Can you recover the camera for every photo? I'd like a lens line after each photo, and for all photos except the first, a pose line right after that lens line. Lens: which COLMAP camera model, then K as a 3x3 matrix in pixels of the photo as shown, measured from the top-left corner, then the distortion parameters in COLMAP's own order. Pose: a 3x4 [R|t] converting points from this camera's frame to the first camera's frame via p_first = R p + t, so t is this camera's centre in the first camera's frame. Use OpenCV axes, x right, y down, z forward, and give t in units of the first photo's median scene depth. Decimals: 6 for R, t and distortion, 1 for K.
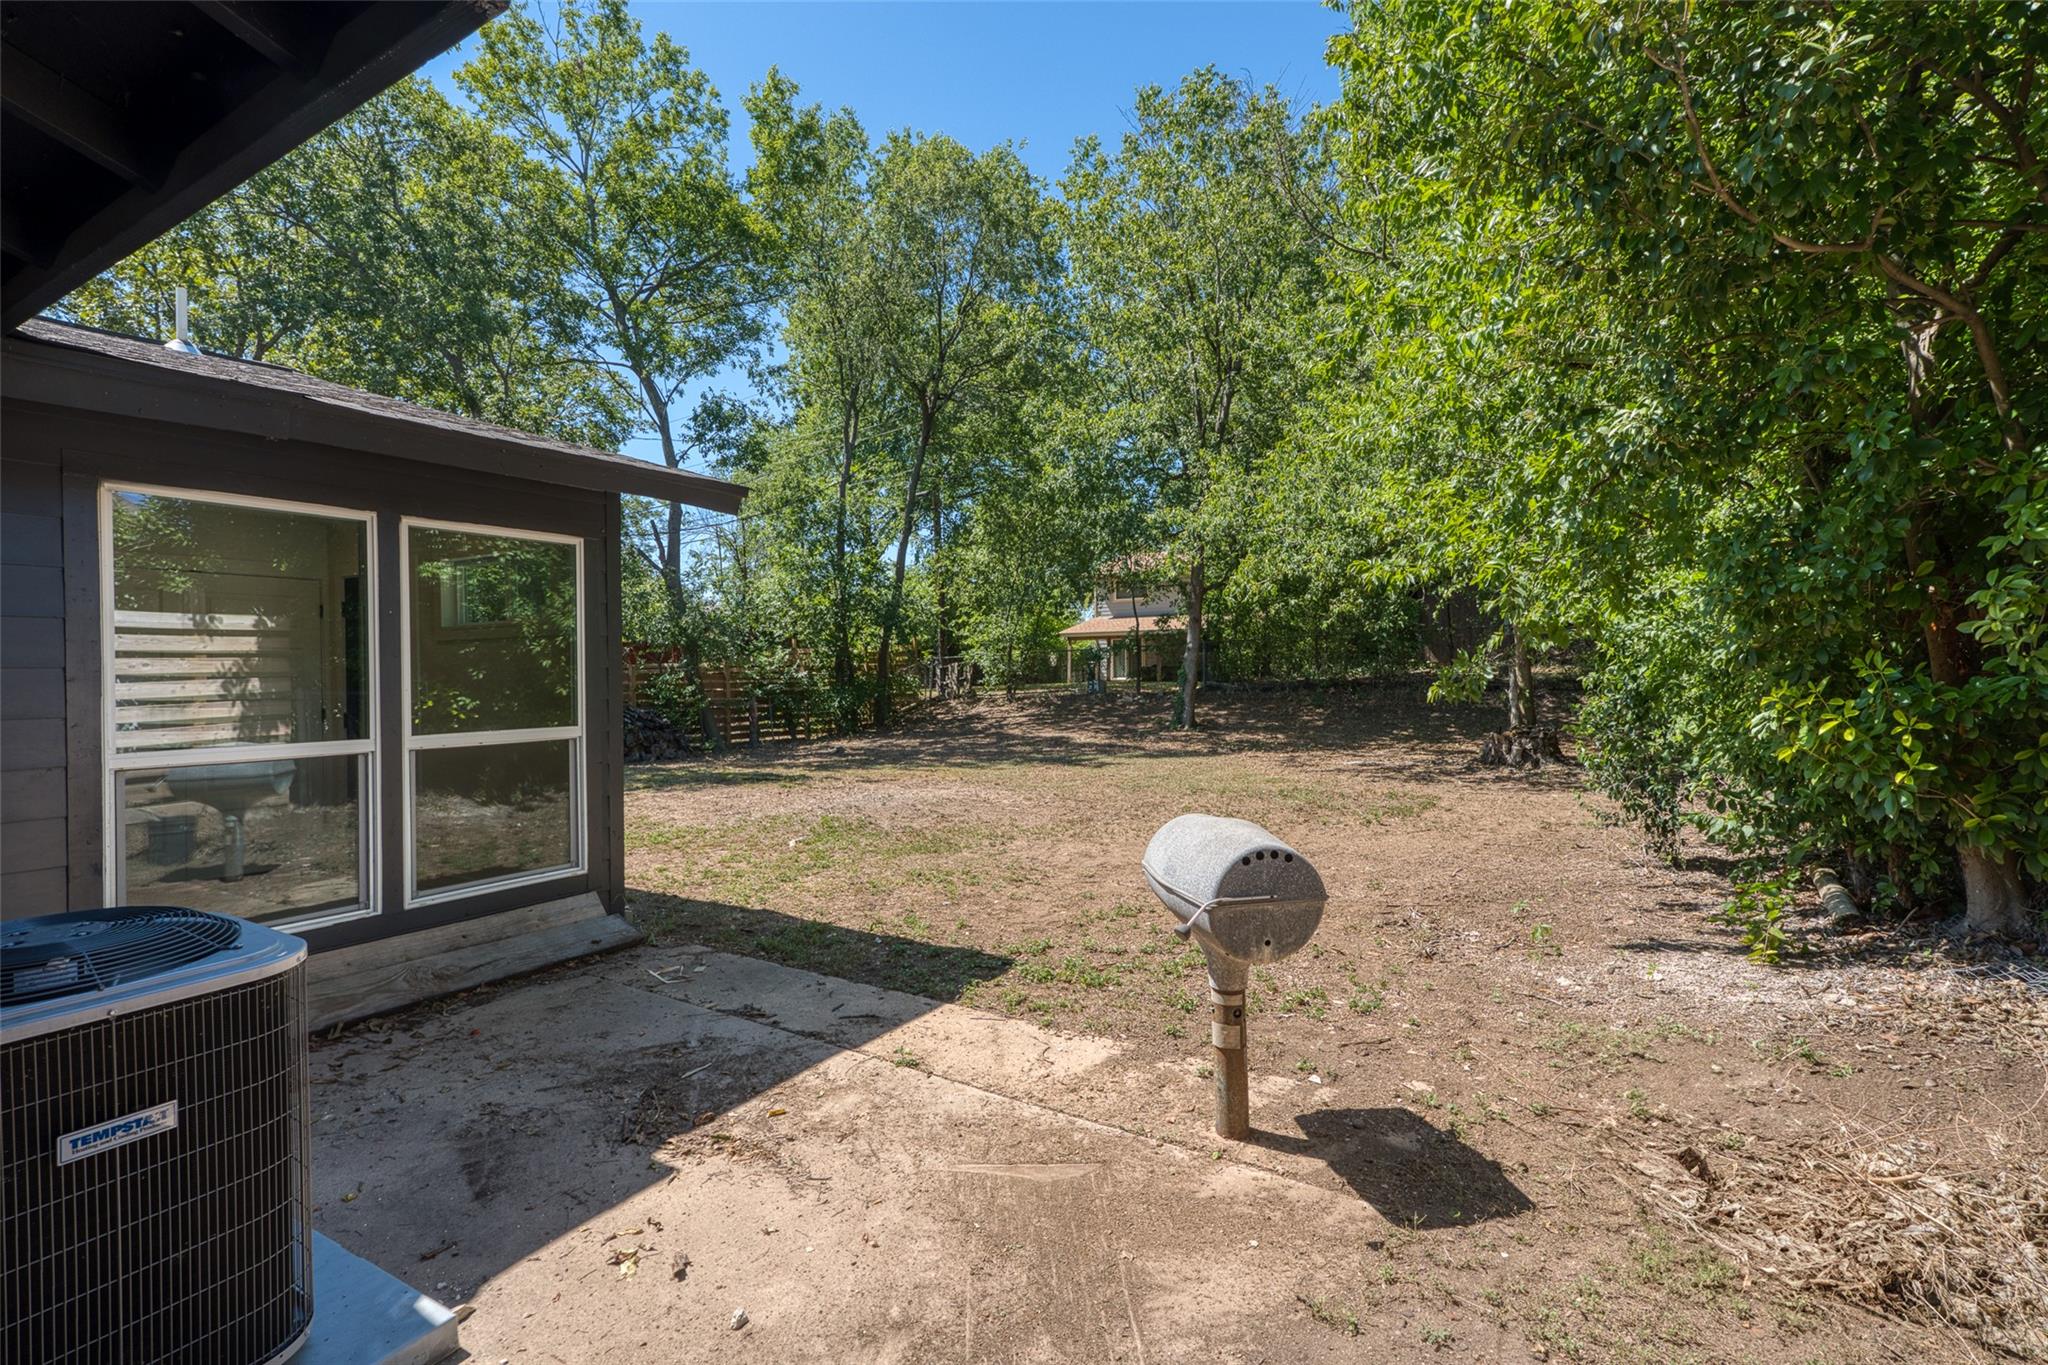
lens RADIAL K [[1017.2, 0, 1015.0], [0, 1017.2, 678.3], [0, 0, 1]] dist [-0.000811, -0.000988]
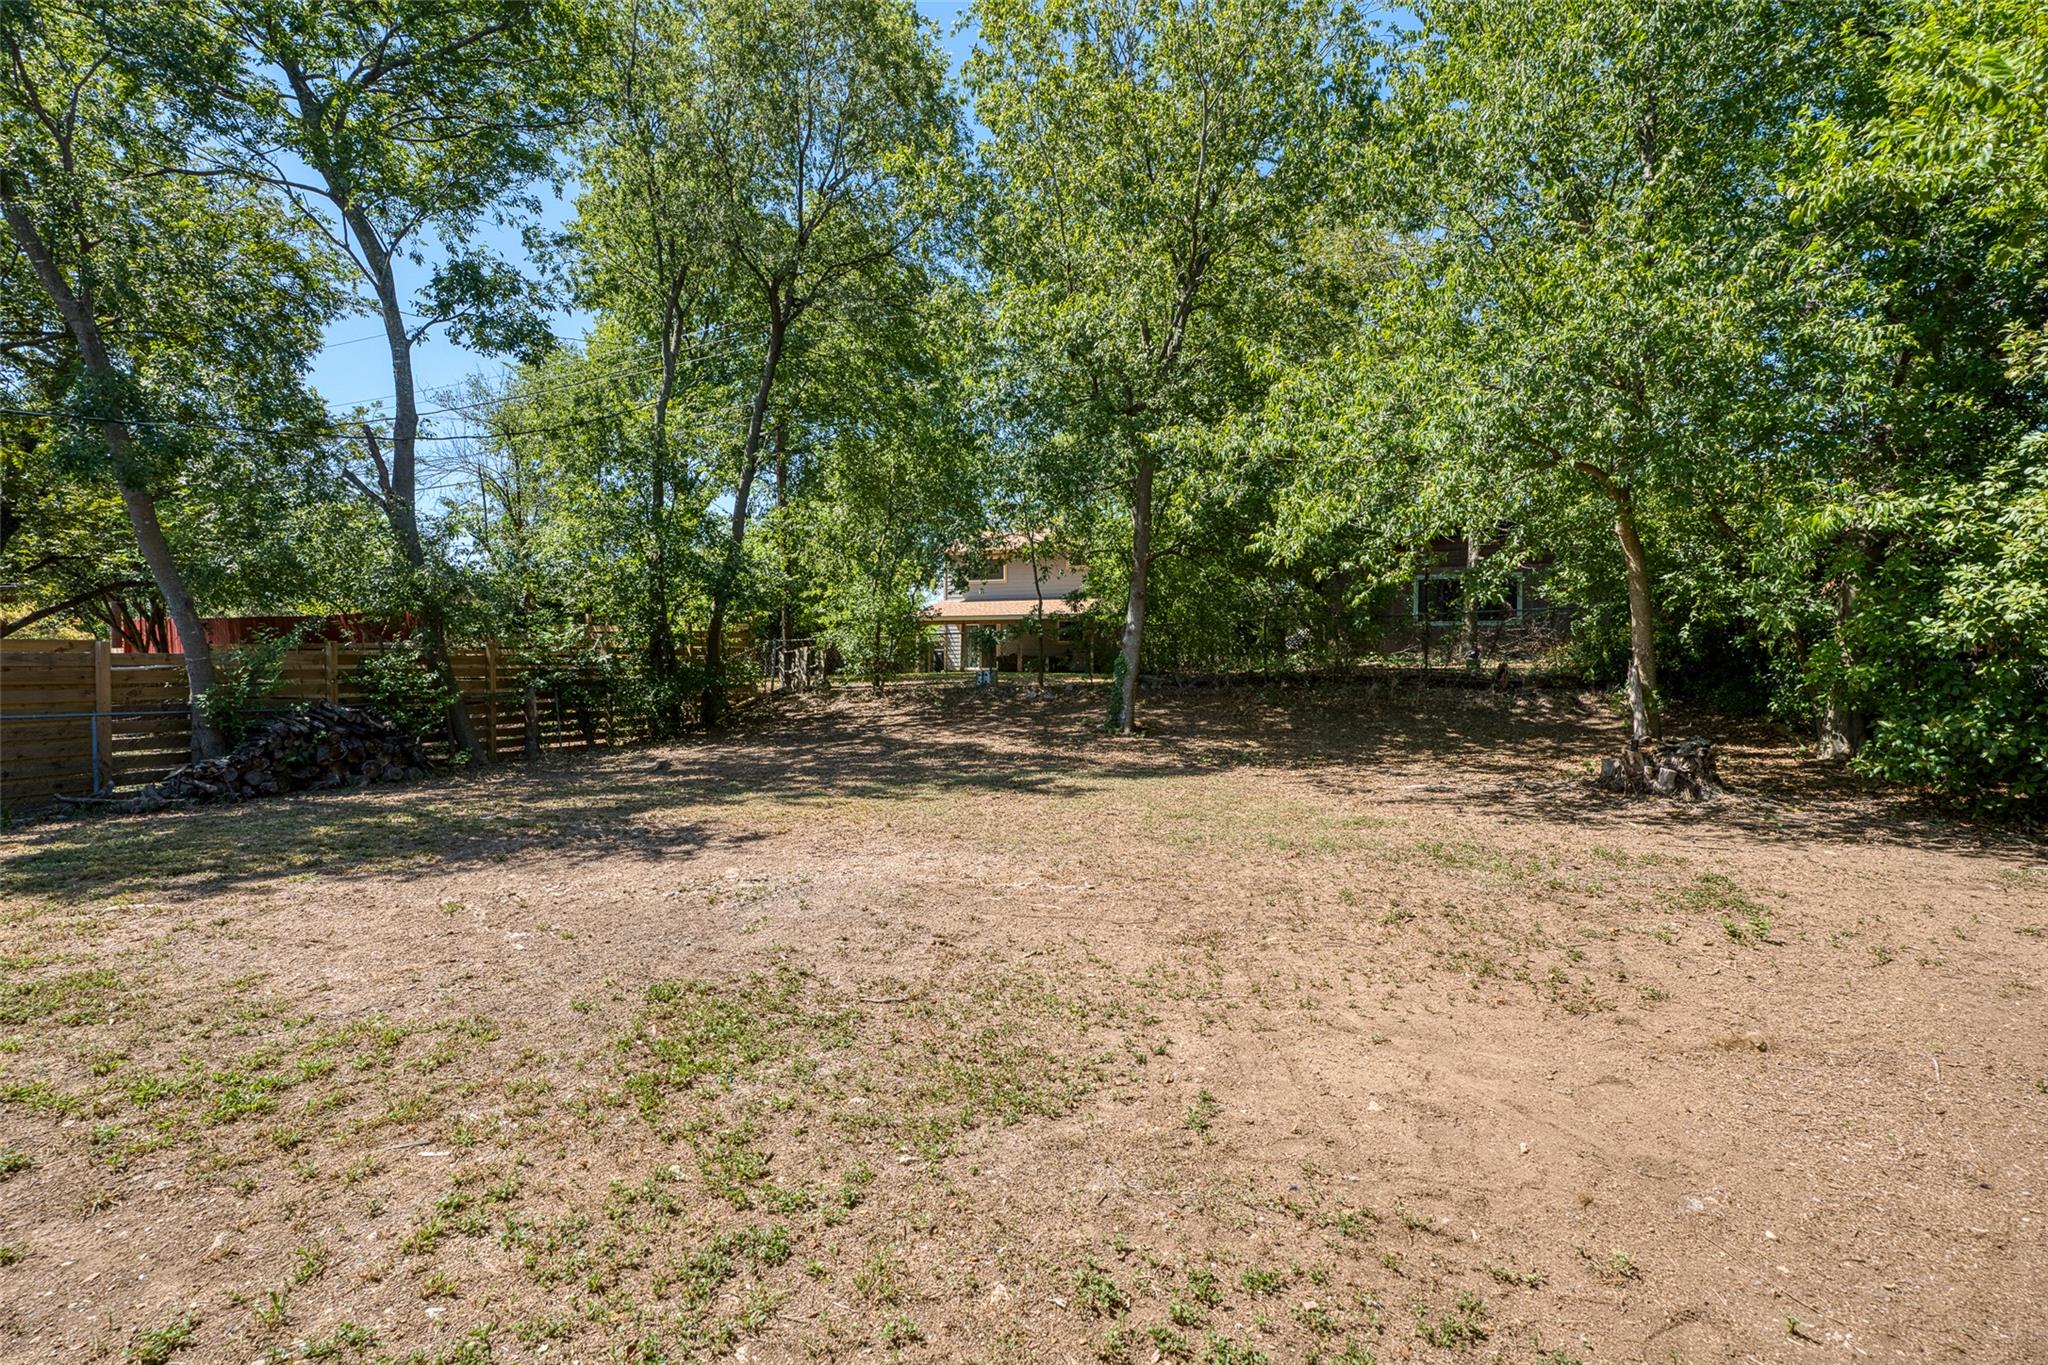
lens RADIAL K [[970.5, 0, 1023.8], [0, 970.5, 687.3], [0, 0, 1]] dist [0.016716, -0.000193]
pose [[0.976601, 0.006903, 0.214949, -0.062777], [-0.011210, 0.999760, 0.018826, 0.000504], [-0.214767, -0.020795, 0.976444, 0.242201]]
